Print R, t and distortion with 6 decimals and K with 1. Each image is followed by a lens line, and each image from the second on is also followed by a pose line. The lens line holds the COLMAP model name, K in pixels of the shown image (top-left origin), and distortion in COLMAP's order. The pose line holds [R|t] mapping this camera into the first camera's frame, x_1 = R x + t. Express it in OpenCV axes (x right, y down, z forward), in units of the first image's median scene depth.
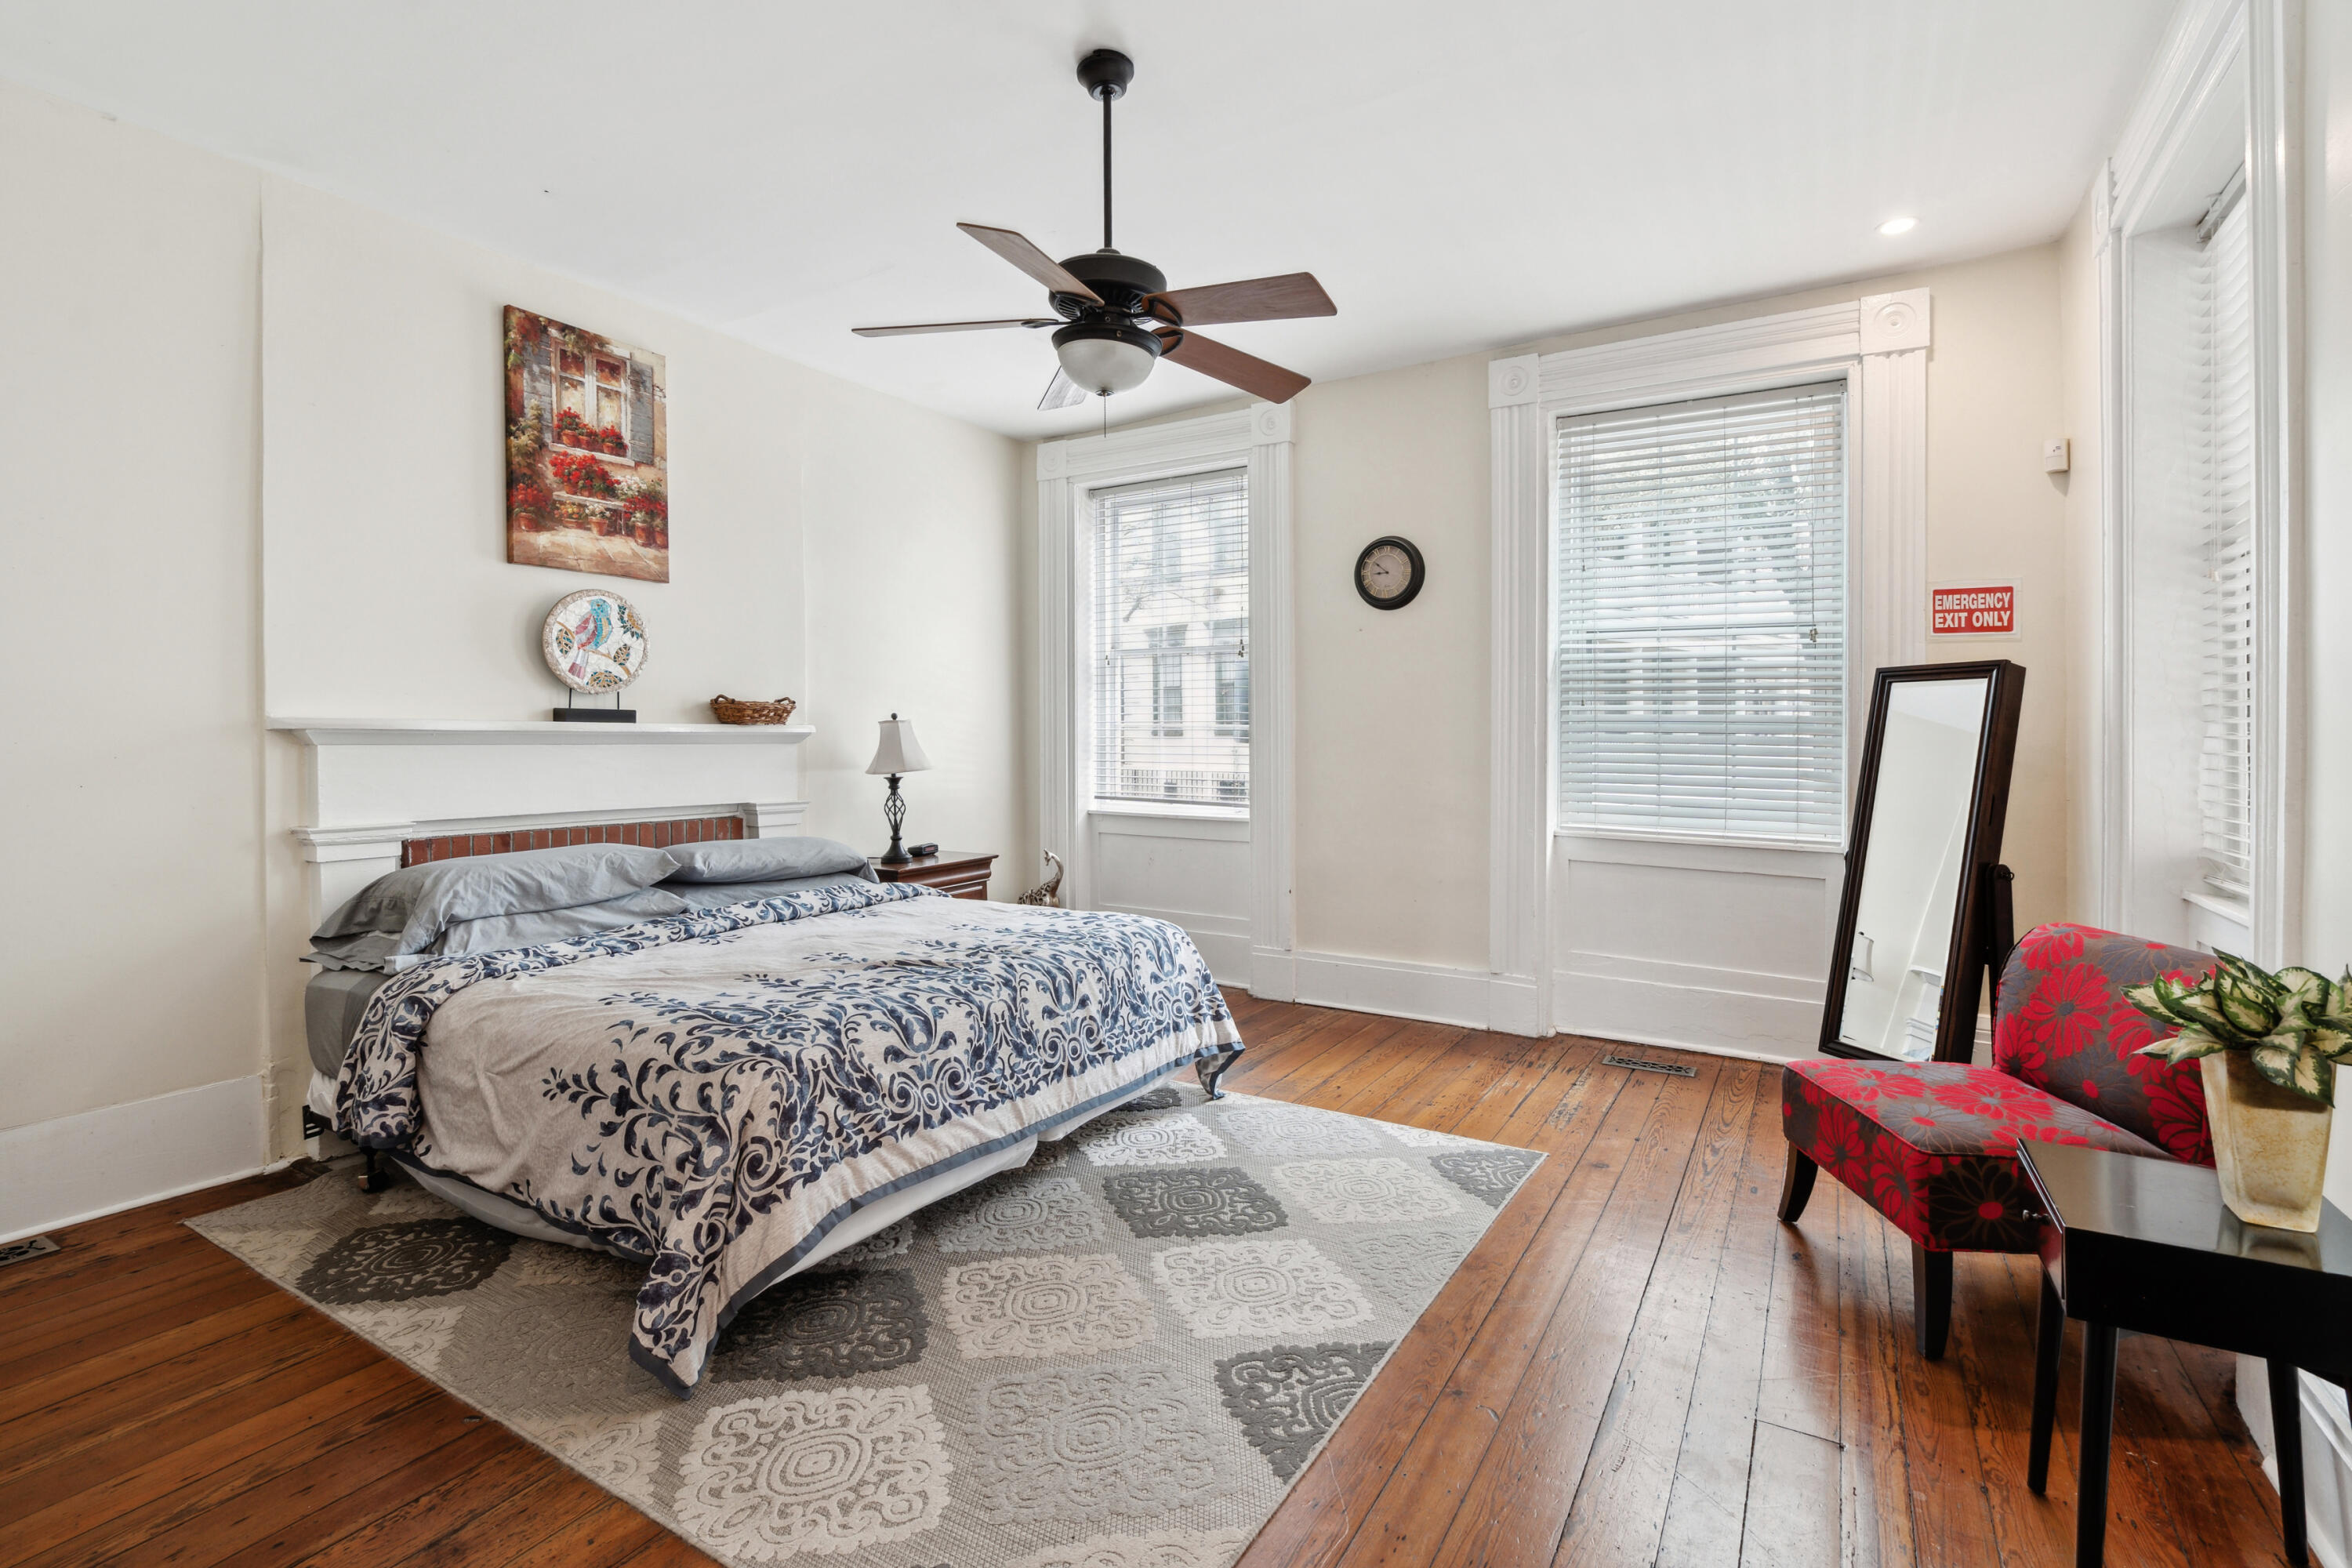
lens RADIAL K [[1088.2, 0, 1173.7], [0, 1088.2, 707.2], [0, 0, 1]] dist [0.002637, 0.000530]
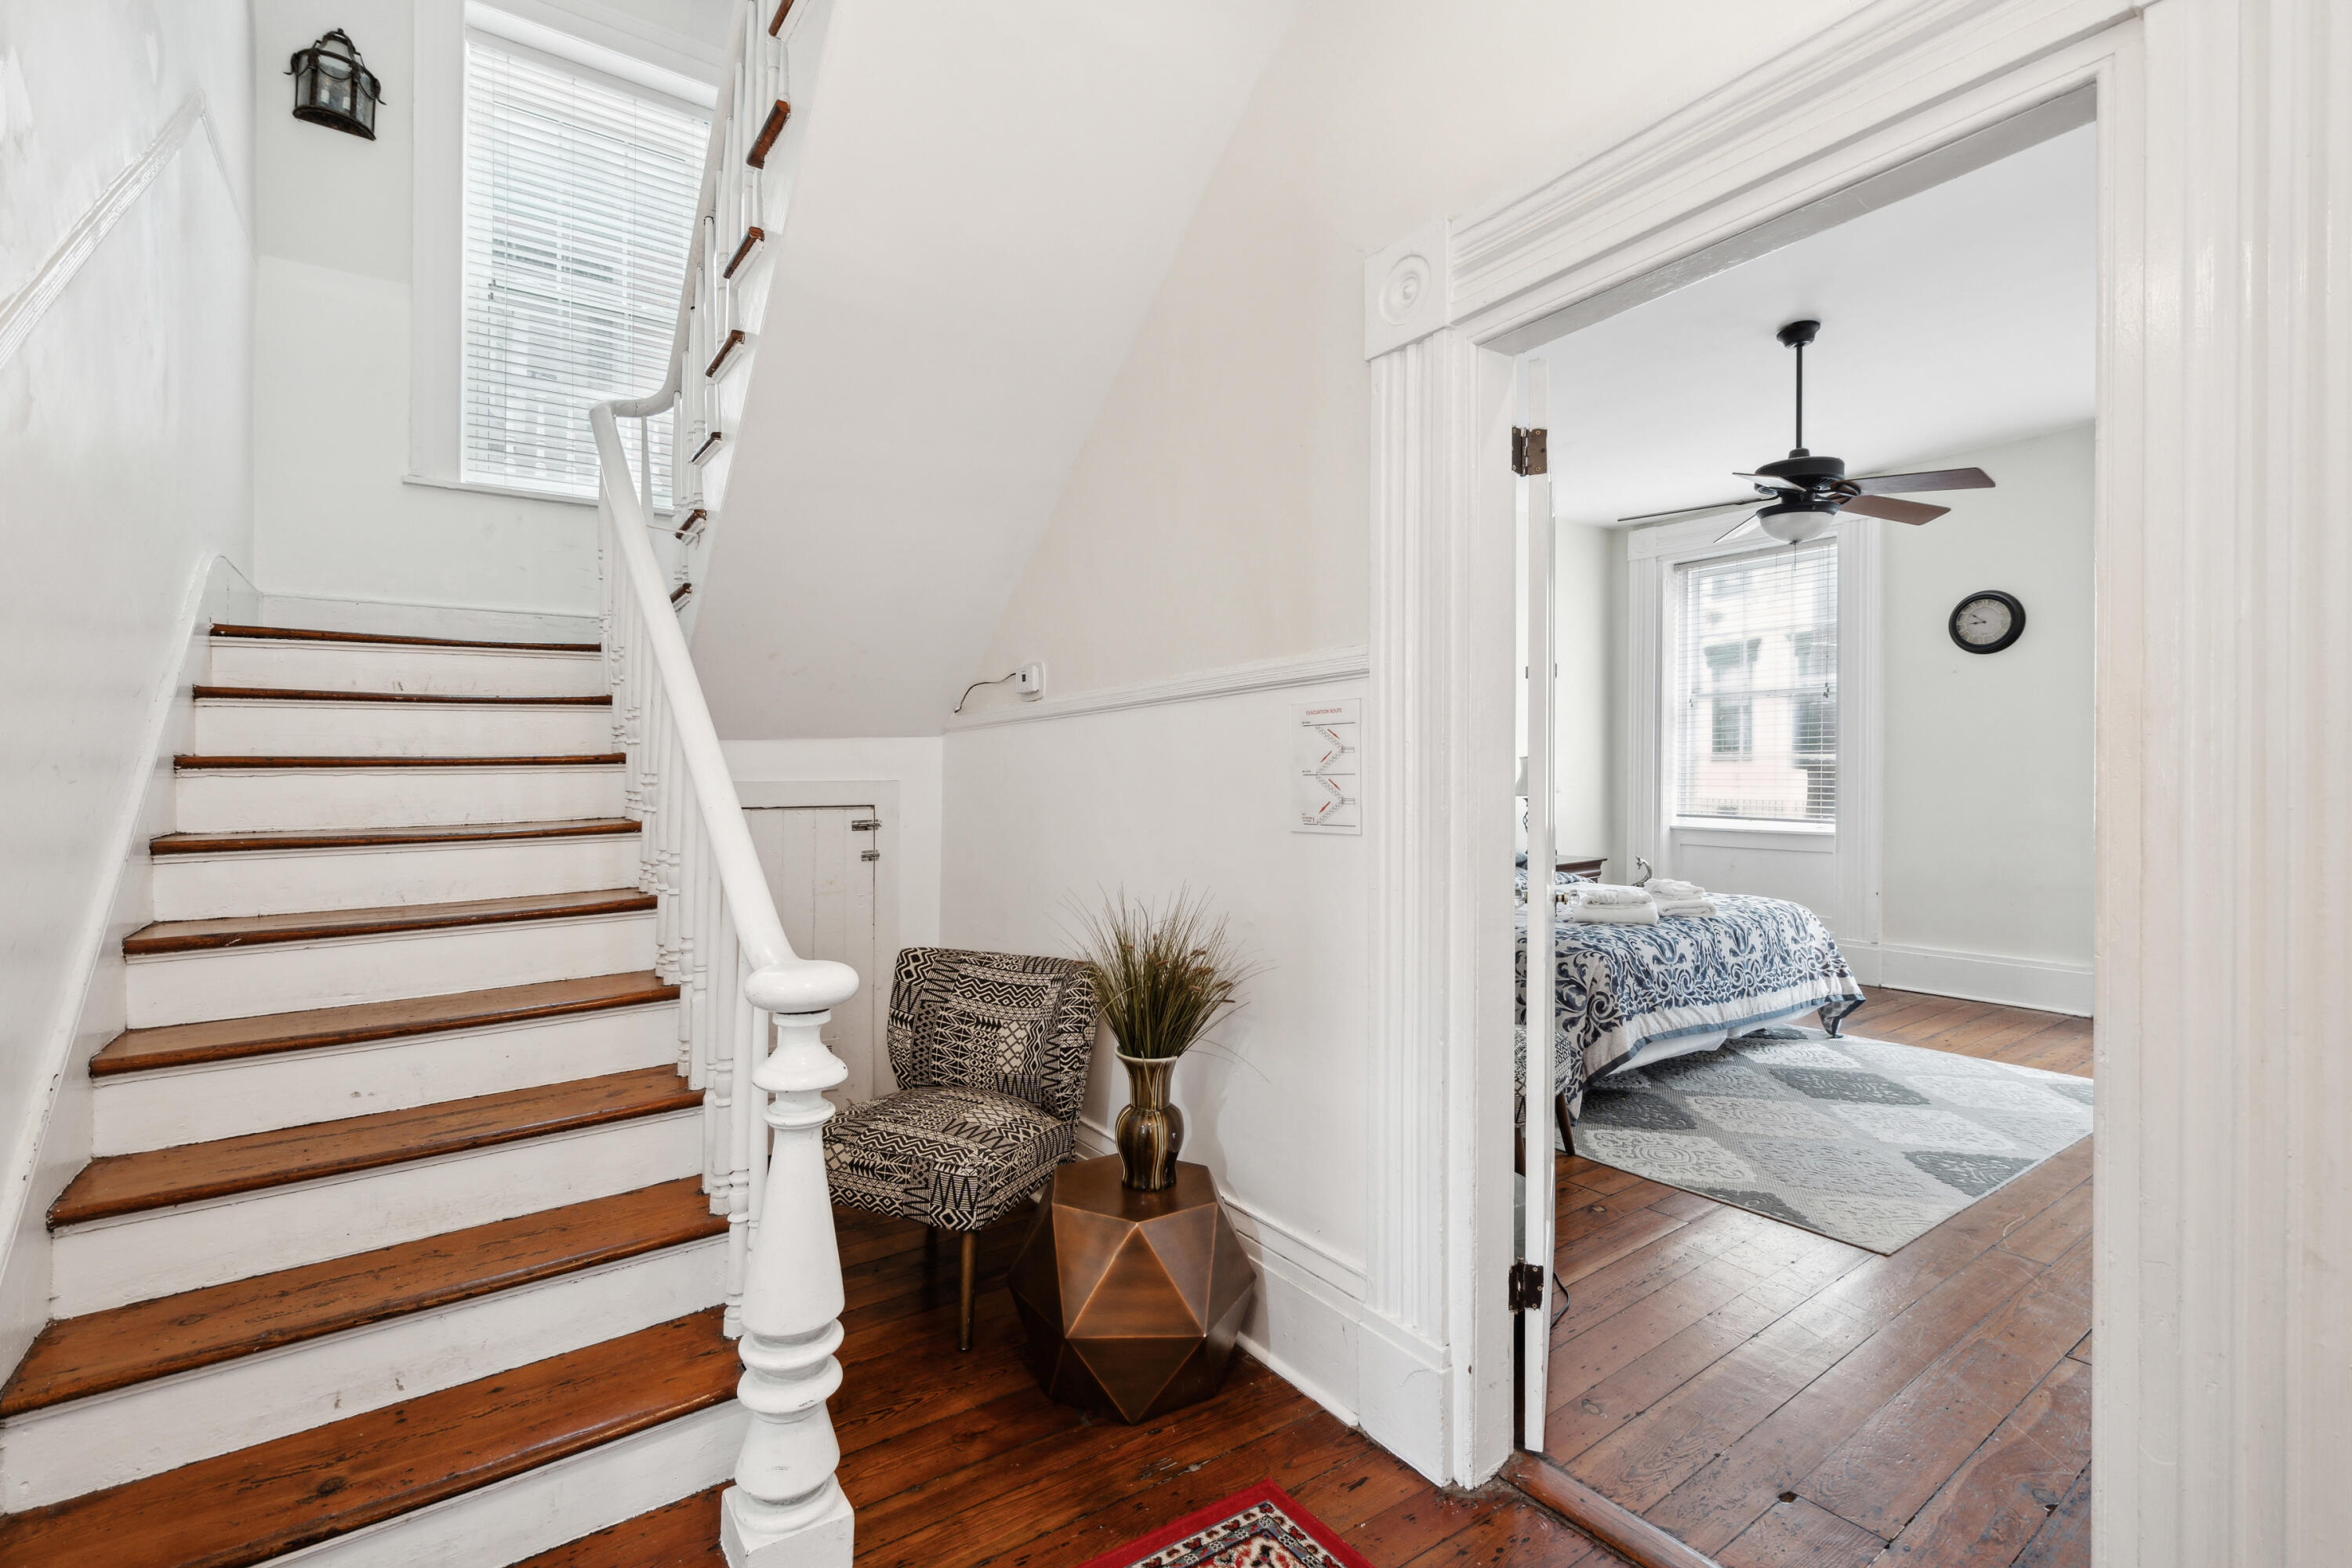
lens RADIAL K [[1034.1, 0, 1176.0], [0, 1034.1, 784.0], [0, 0, 1]] dist [0.001145, 0.000284]
pose [[0.912813, -0.007432, -0.408311, -0.230660], [0.025611, 0.998908, 0.039075, -0.025204], [0.407574, -0.046126, 0.912006, -0.600195]]
